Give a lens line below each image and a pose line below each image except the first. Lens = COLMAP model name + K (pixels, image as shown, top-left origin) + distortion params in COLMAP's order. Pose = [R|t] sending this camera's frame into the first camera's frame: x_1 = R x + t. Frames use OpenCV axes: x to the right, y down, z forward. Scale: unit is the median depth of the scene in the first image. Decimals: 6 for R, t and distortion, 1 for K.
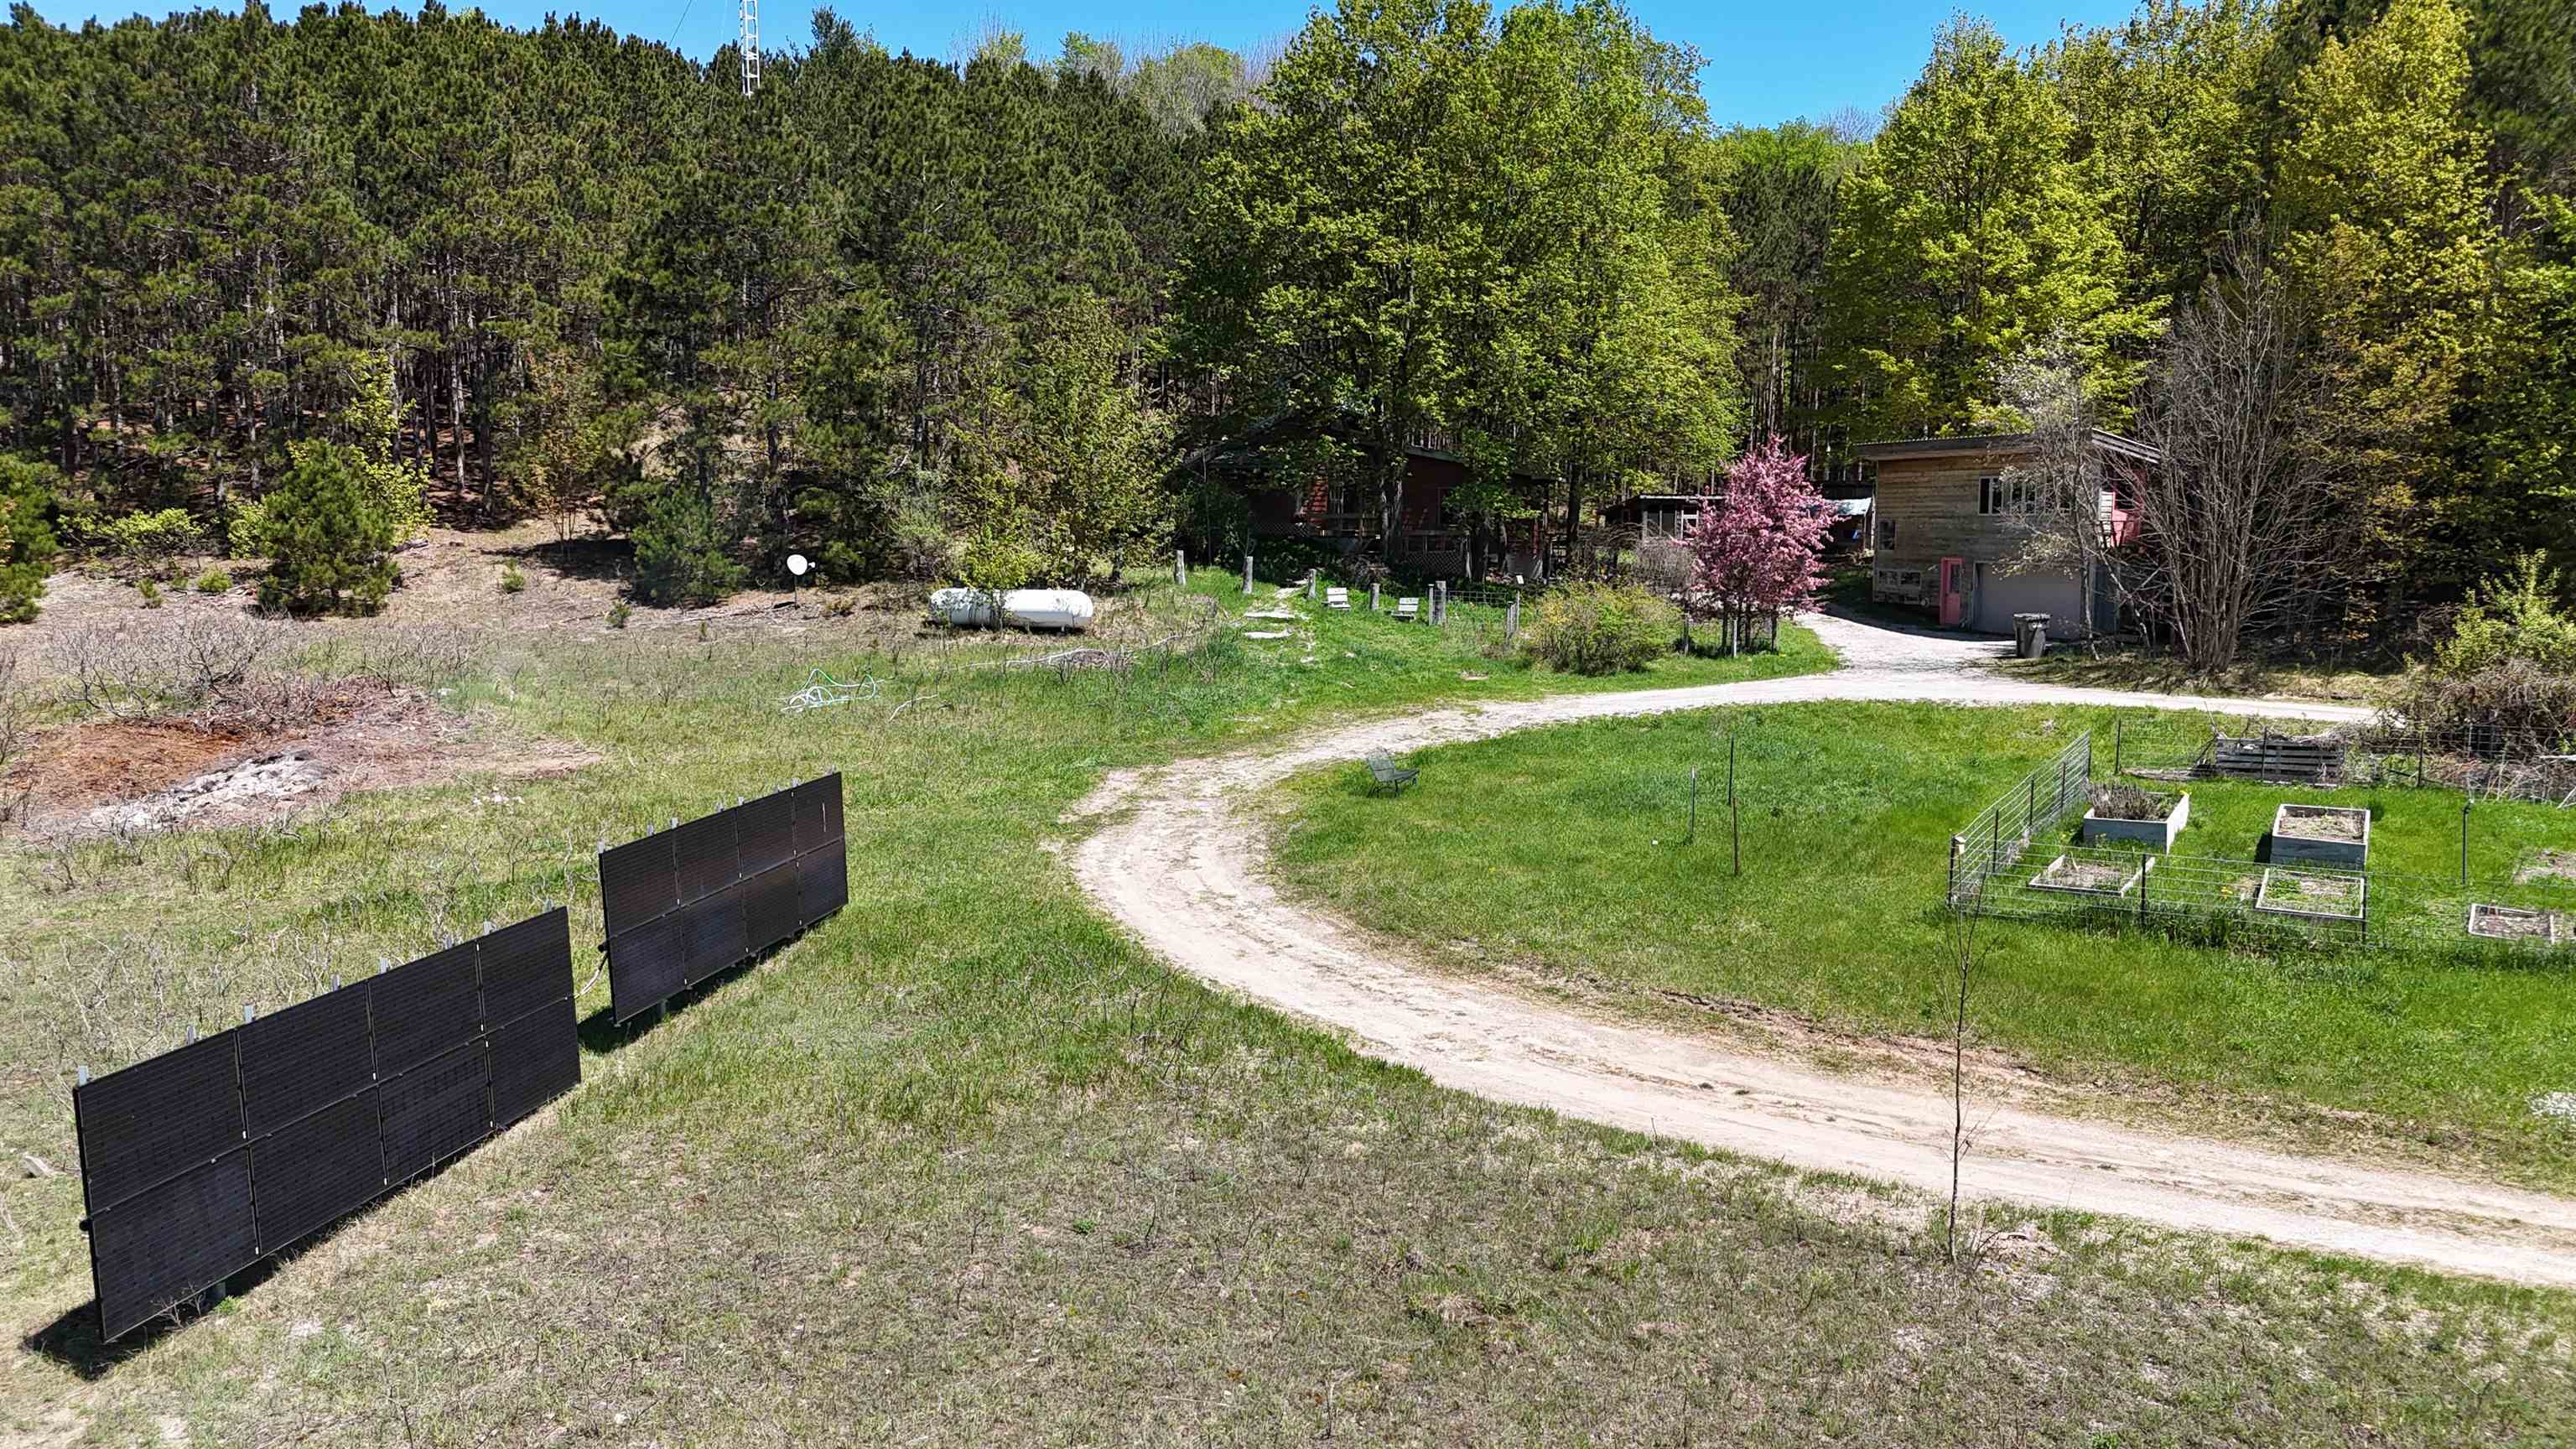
lens RADIAL K [[1828.0, 0, 1288.0], [0, 1828.0, 724.5], [0, 0, 1]] dist [0.117271, -0.188679]
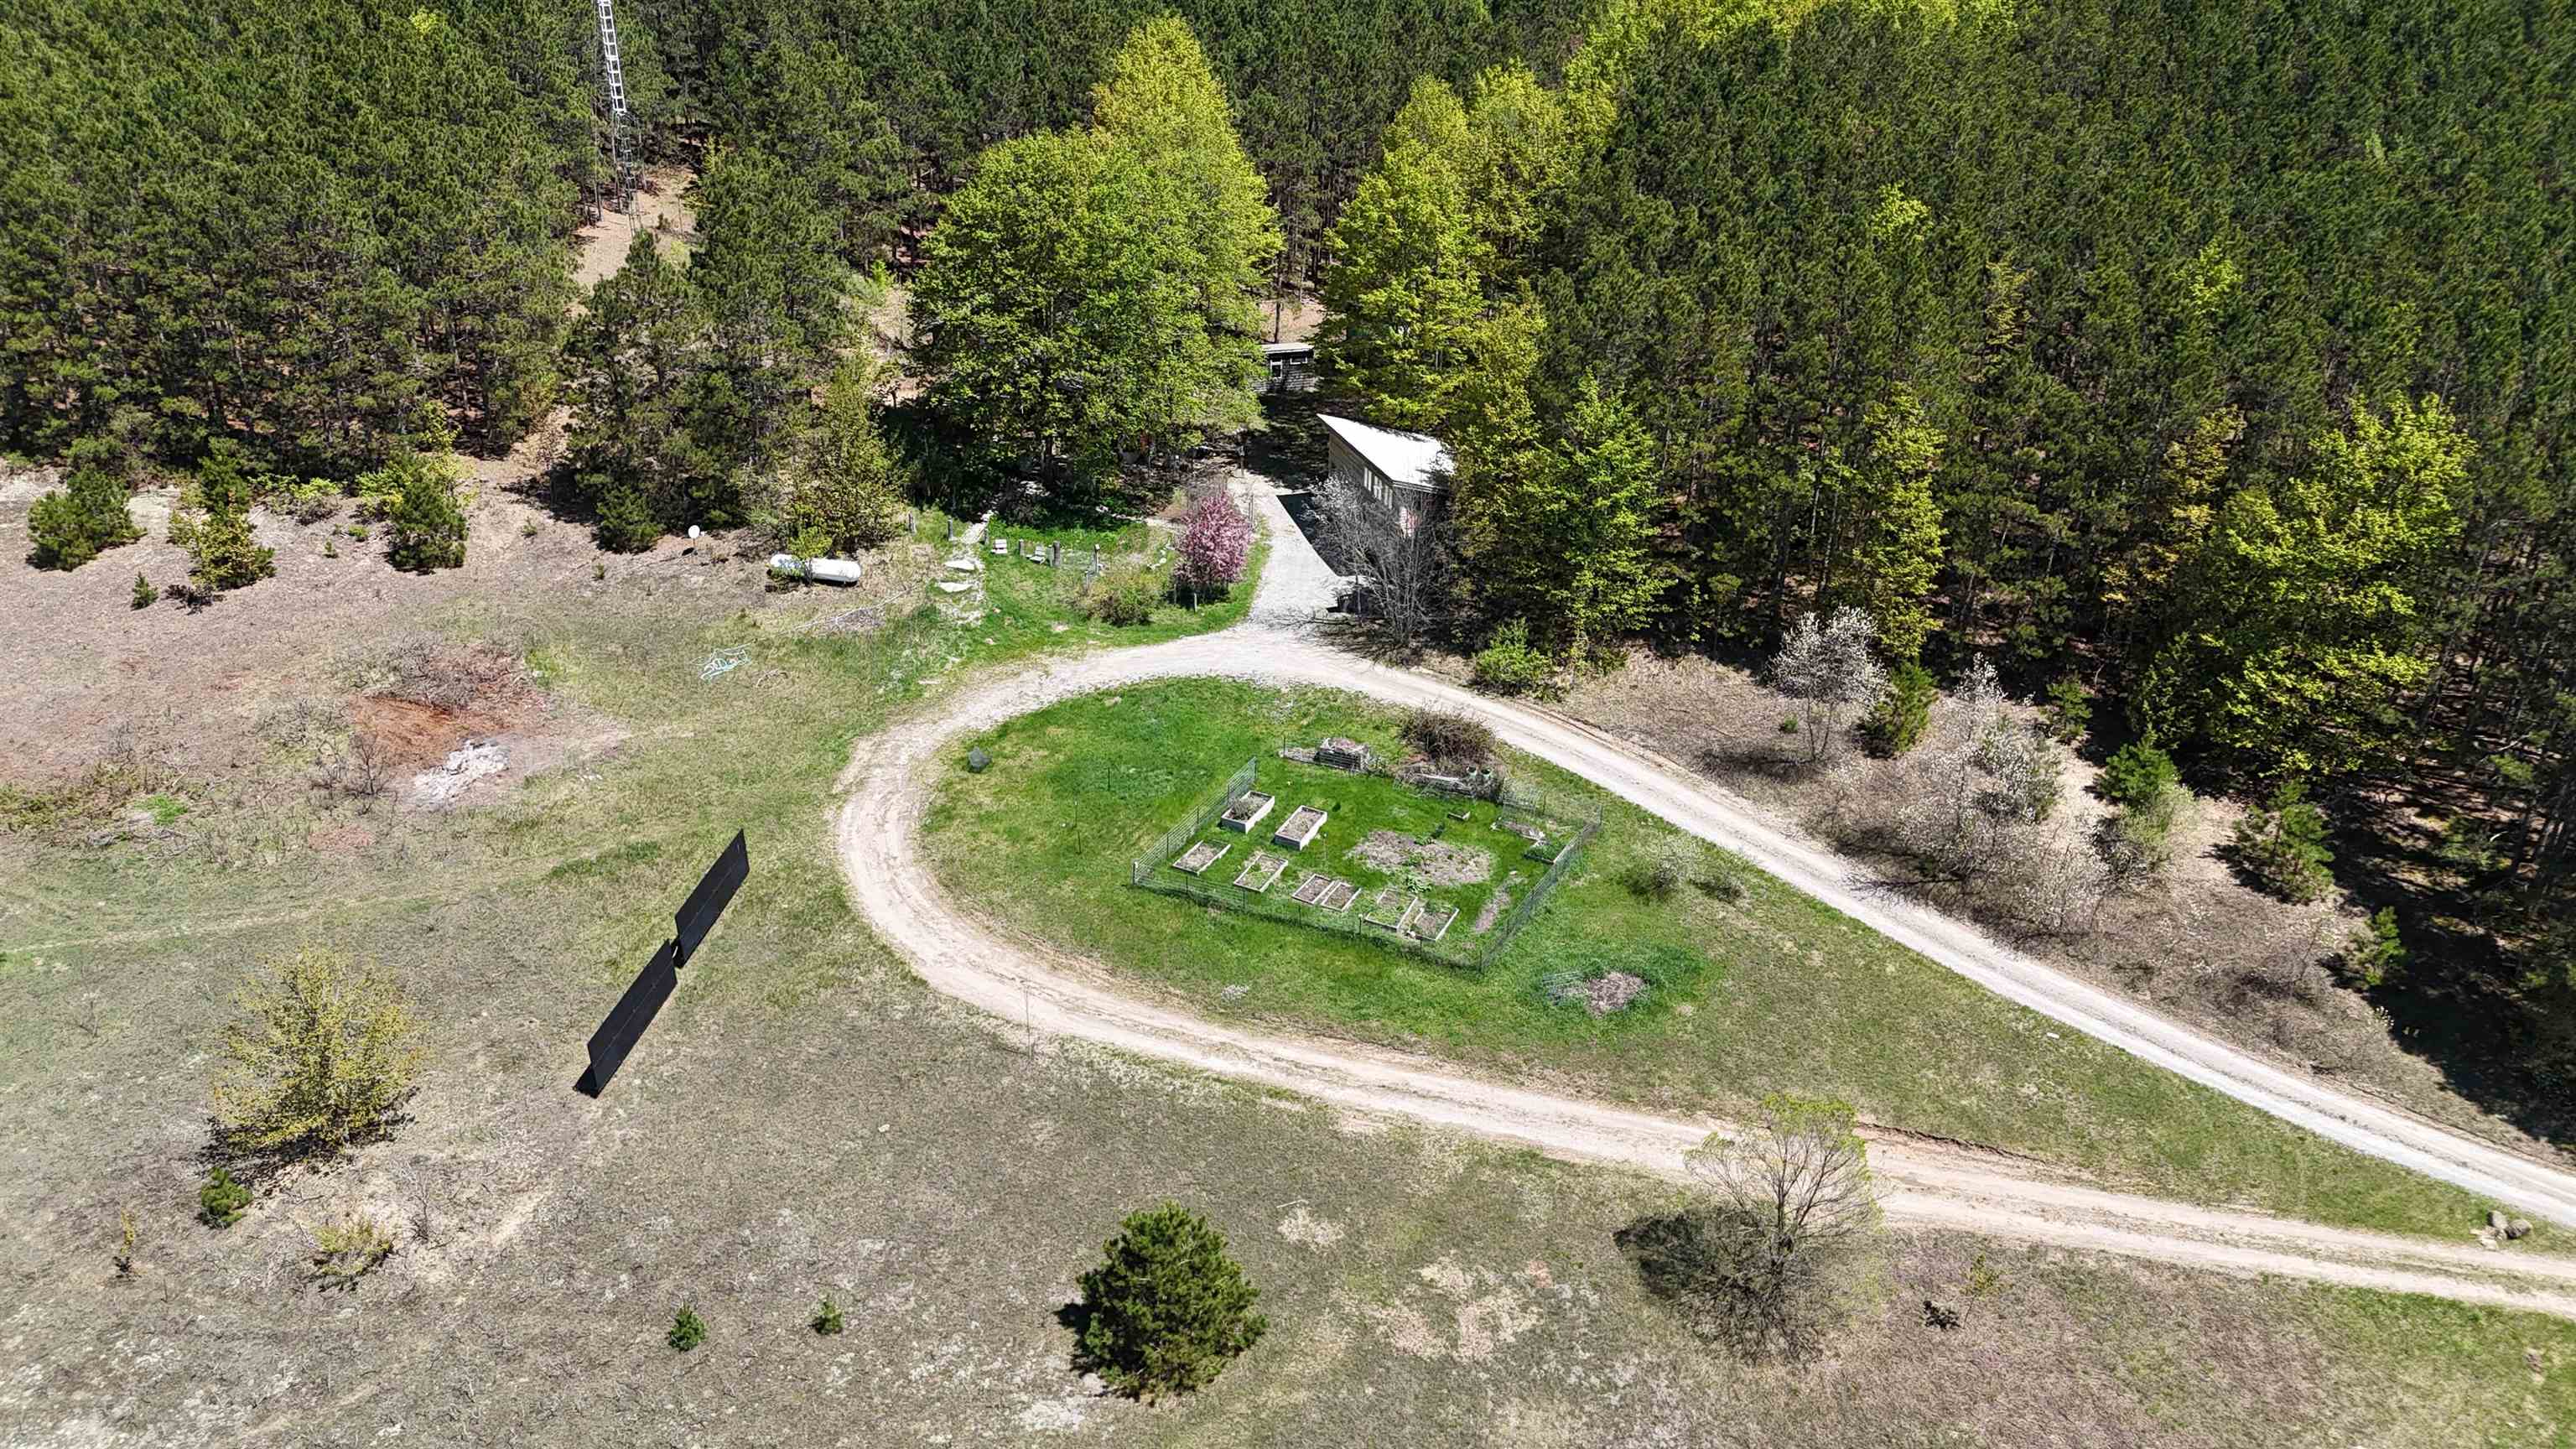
lens RADIAL K [[1828.0, 0, 1288.0], [0, 1828.0, 724.5], [0, 0, 1]] dist [0.117271, -0.188679]
pose [[0.997964, 0.000345, 0.063773, 0.207409], [-0.022992, 0.934681, 0.354744, -0.589917], [-0.059485, -0.355488, 0.932786, -0.823423]]
